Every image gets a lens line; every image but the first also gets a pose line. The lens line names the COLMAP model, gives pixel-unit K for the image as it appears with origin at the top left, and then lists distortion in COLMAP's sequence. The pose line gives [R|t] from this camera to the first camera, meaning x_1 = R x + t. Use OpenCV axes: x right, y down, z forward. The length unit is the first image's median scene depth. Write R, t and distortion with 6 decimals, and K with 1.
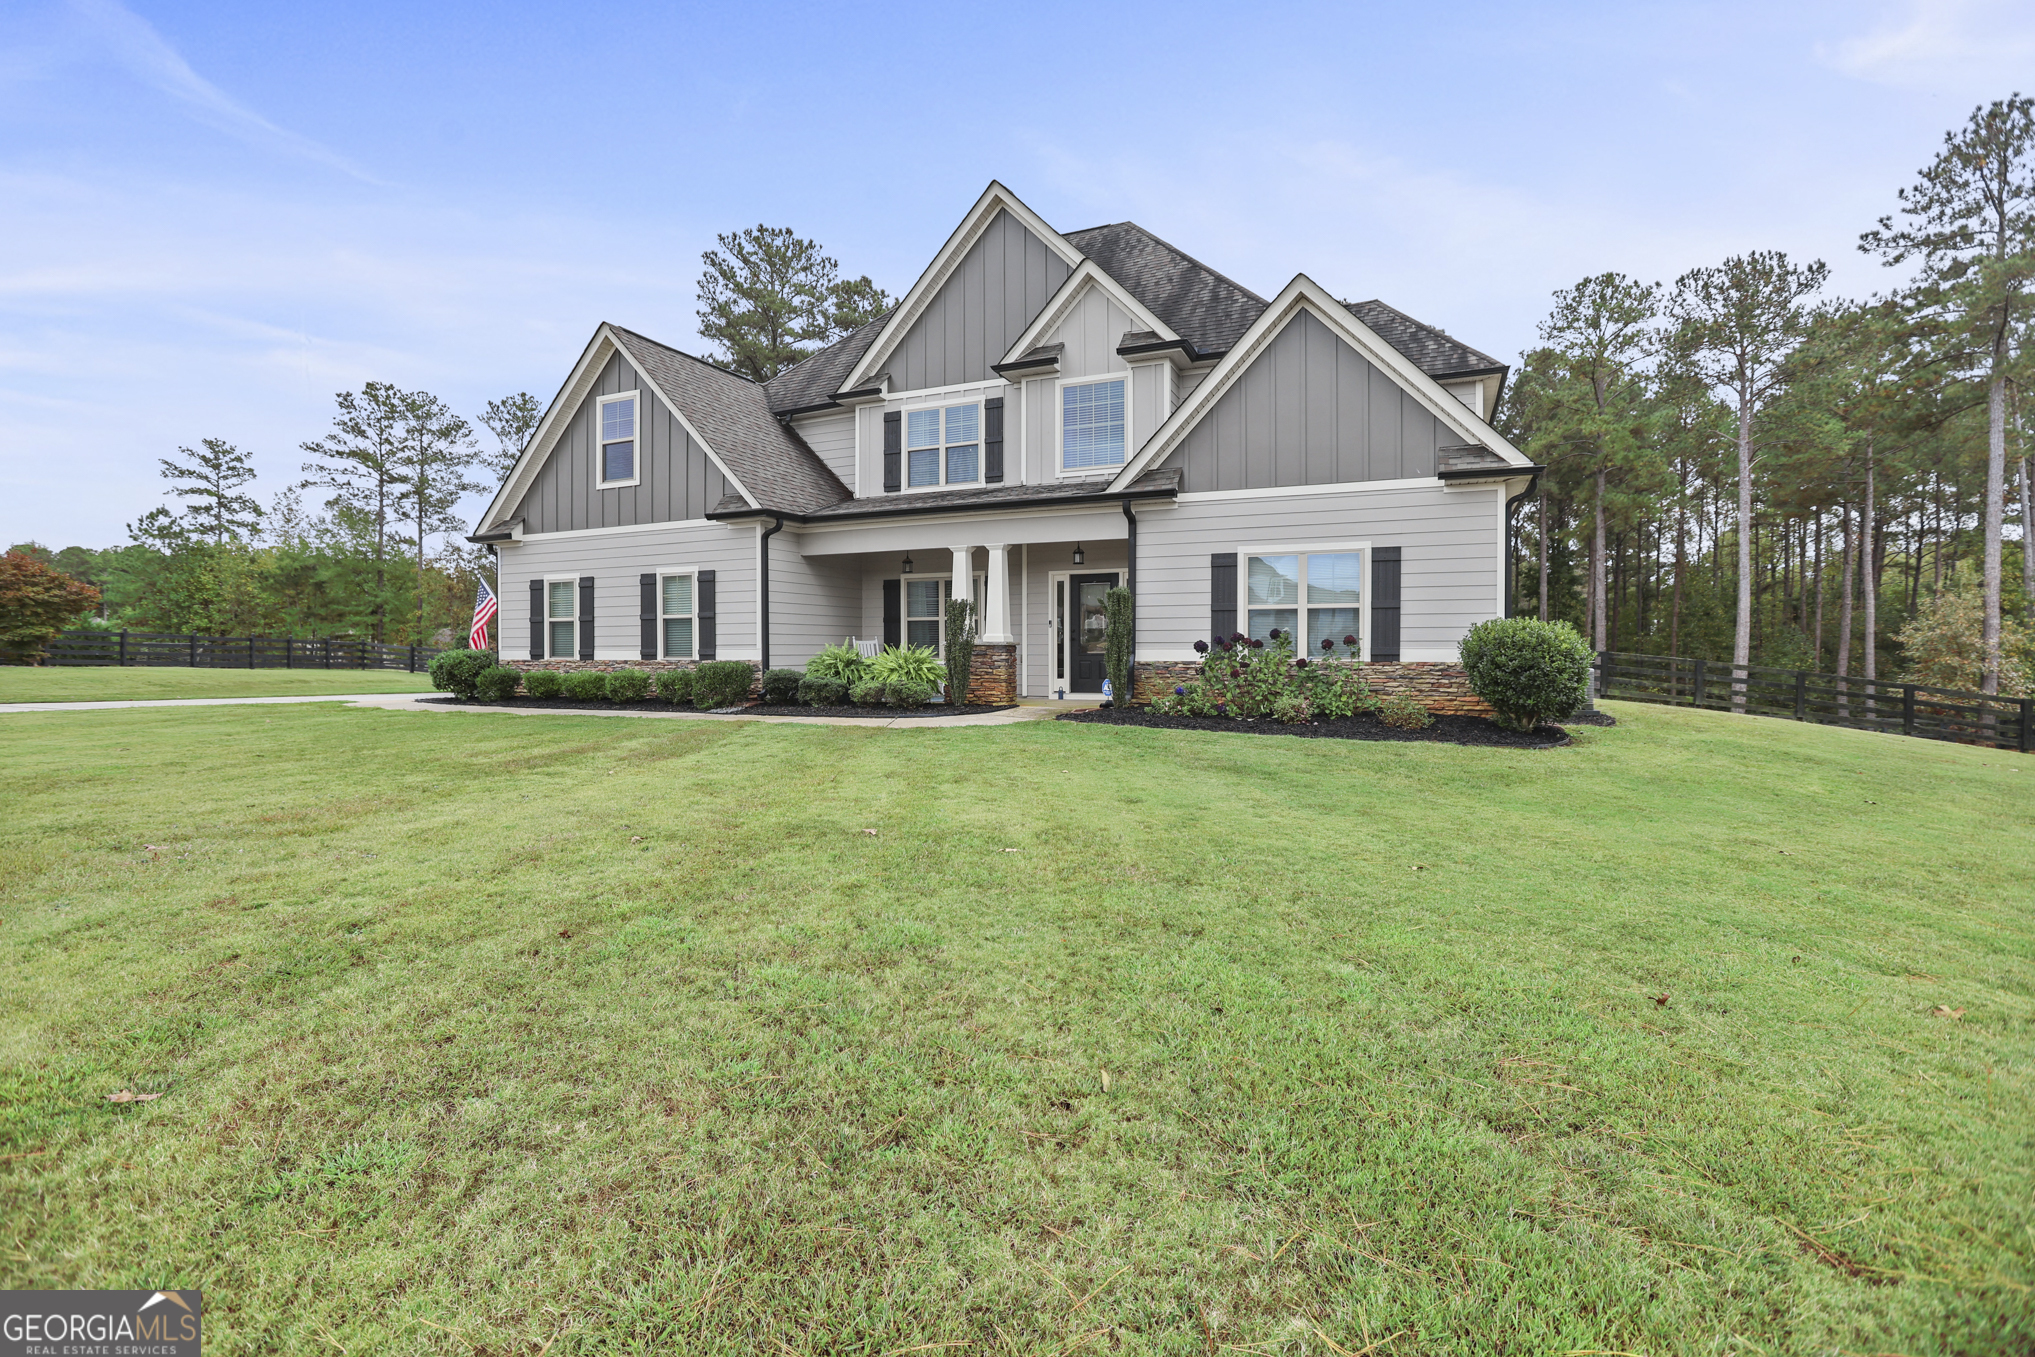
lens RADIAL K [[916.2, 0, 1019.6], [0, 916.2, 672.8], [0, 0, 1]] dist [-0.029212, 0.011126]
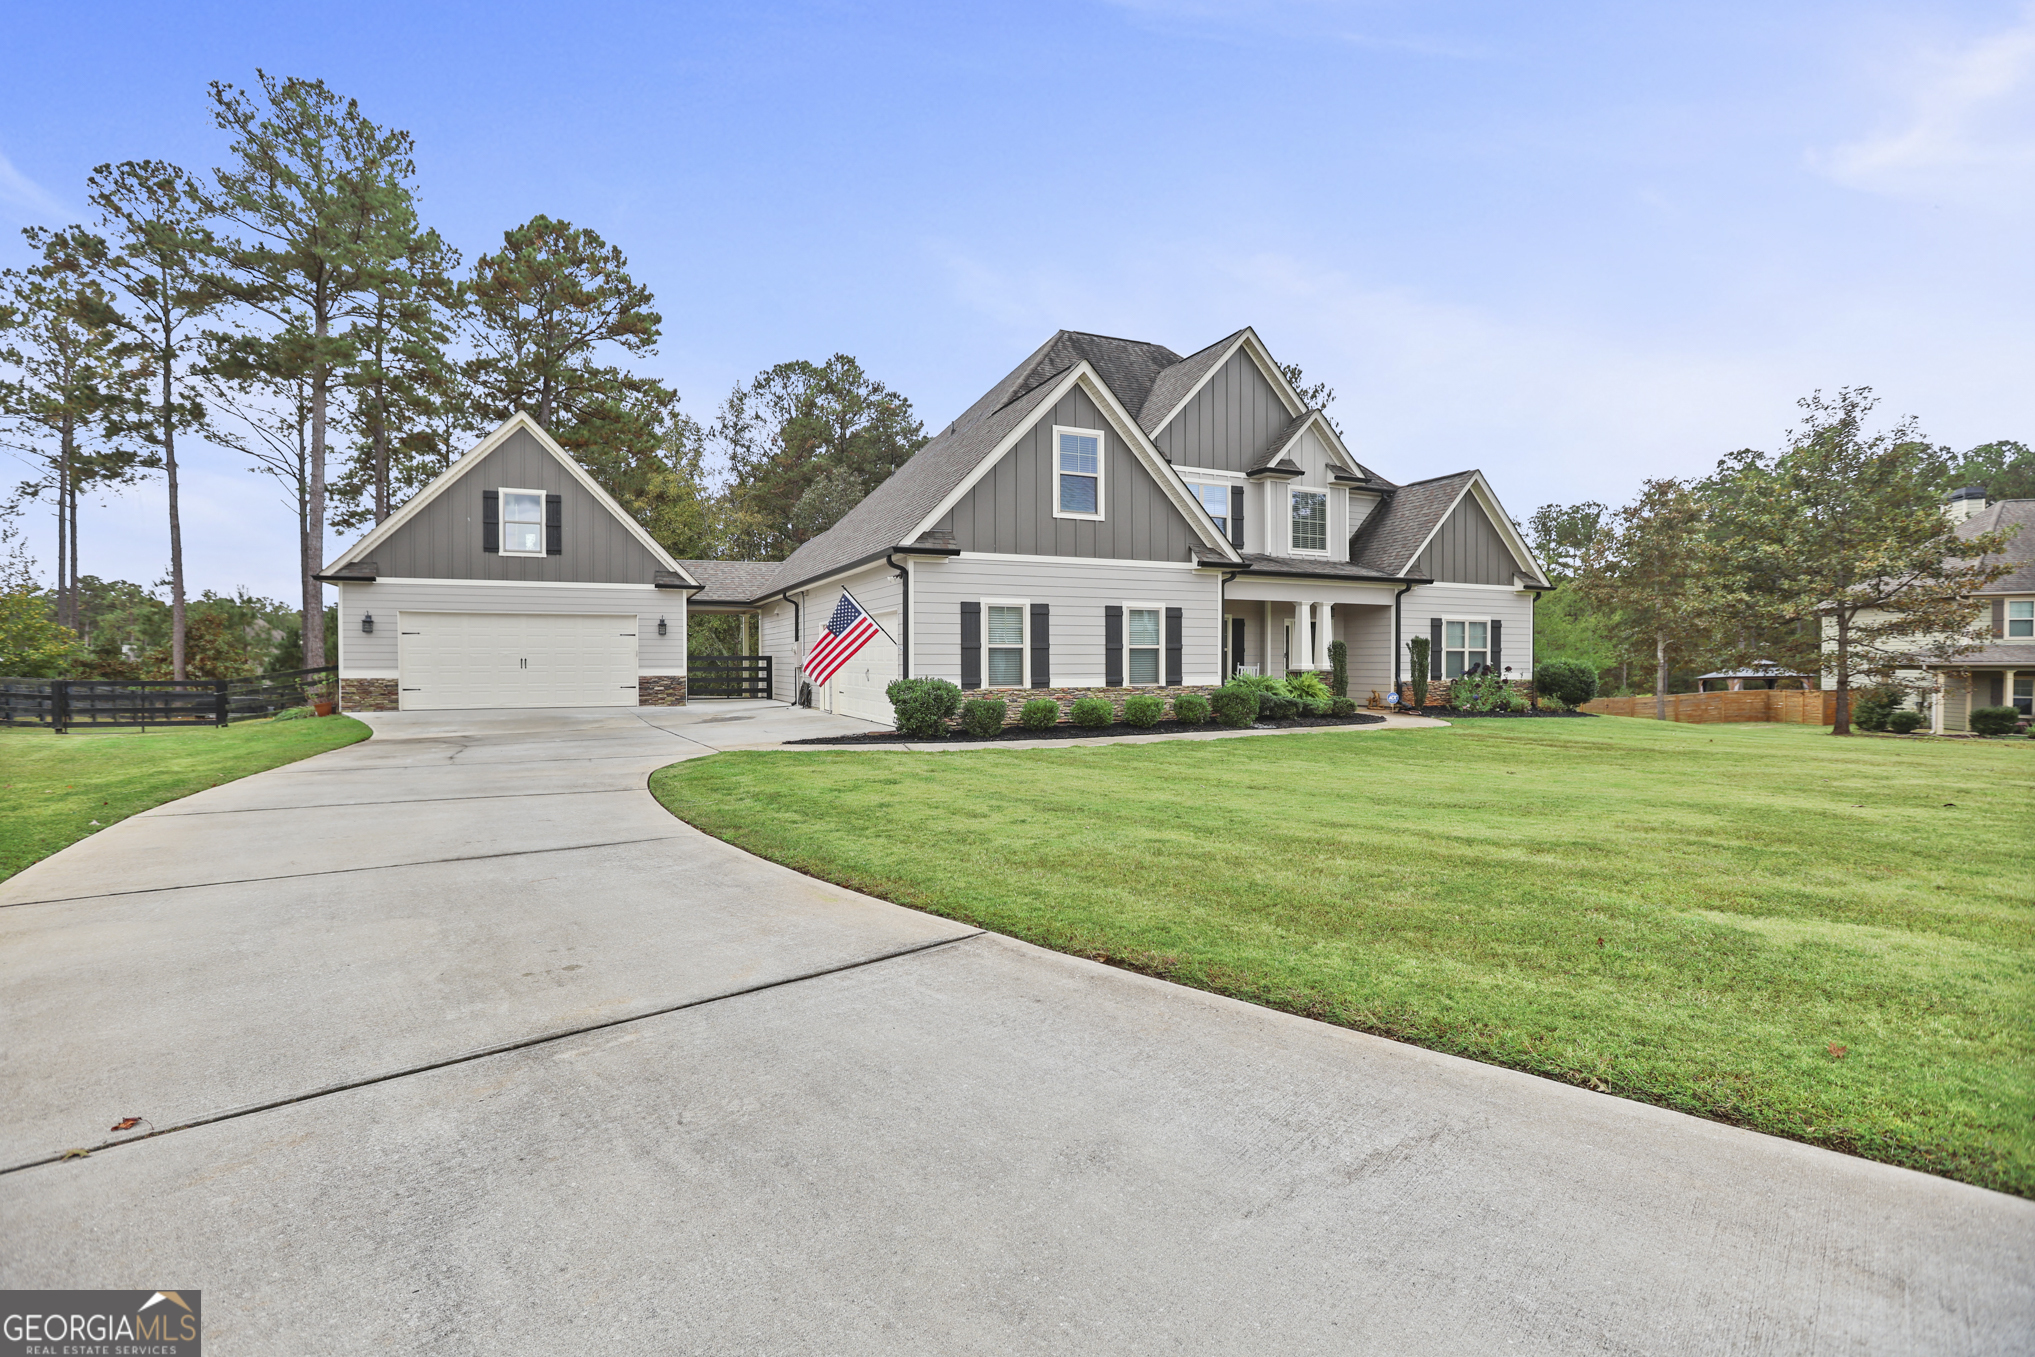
lens RADIAL K [[916.2, 0, 1001.8], [0, 916.2, 689.1], [0, 0, 1]] dist [-0.029212, 0.011126]
pose [[0.656126, -0.024205, 0.754263, -1.307530], [0.017182, 0.999706, 0.017135, -0.031372], [-0.754456, 0.001717, 0.656349, 0.391280]]
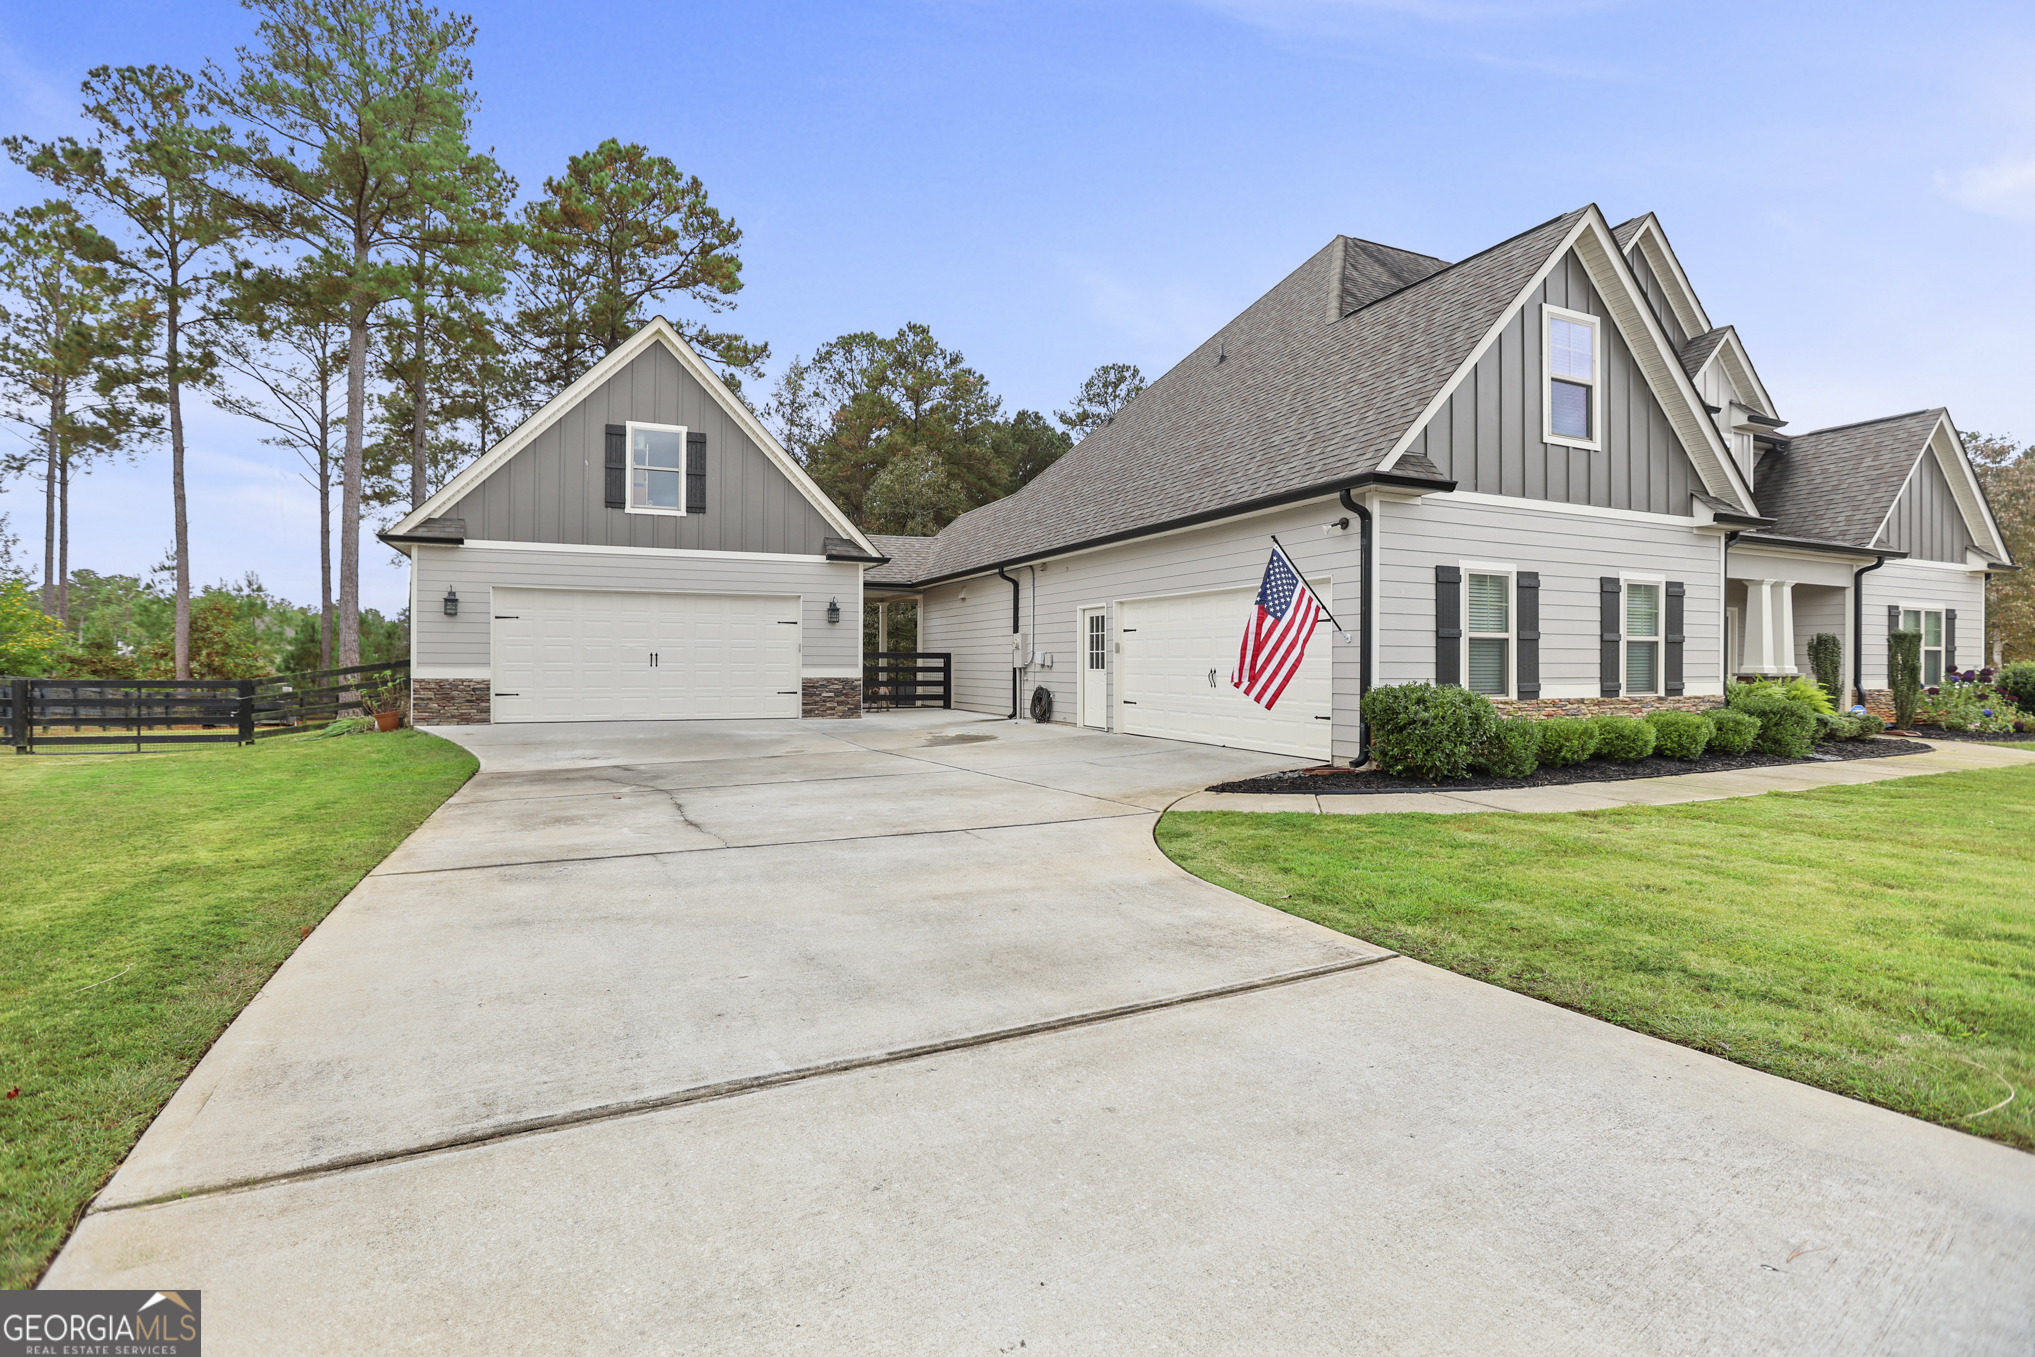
lens RADIAL K [[916.2, 0, 995.8], [0, 916.2, 684.9], [0, 0, 1]] dist [-0.029212, 0.011126]
pose [[0.657312, -0.014496, 0.753479, -1.260427], [0.011574, 0.999891, 0.009140, -0.036214], [-0.753530, 0.002713, 0.657408, 0.895279]]
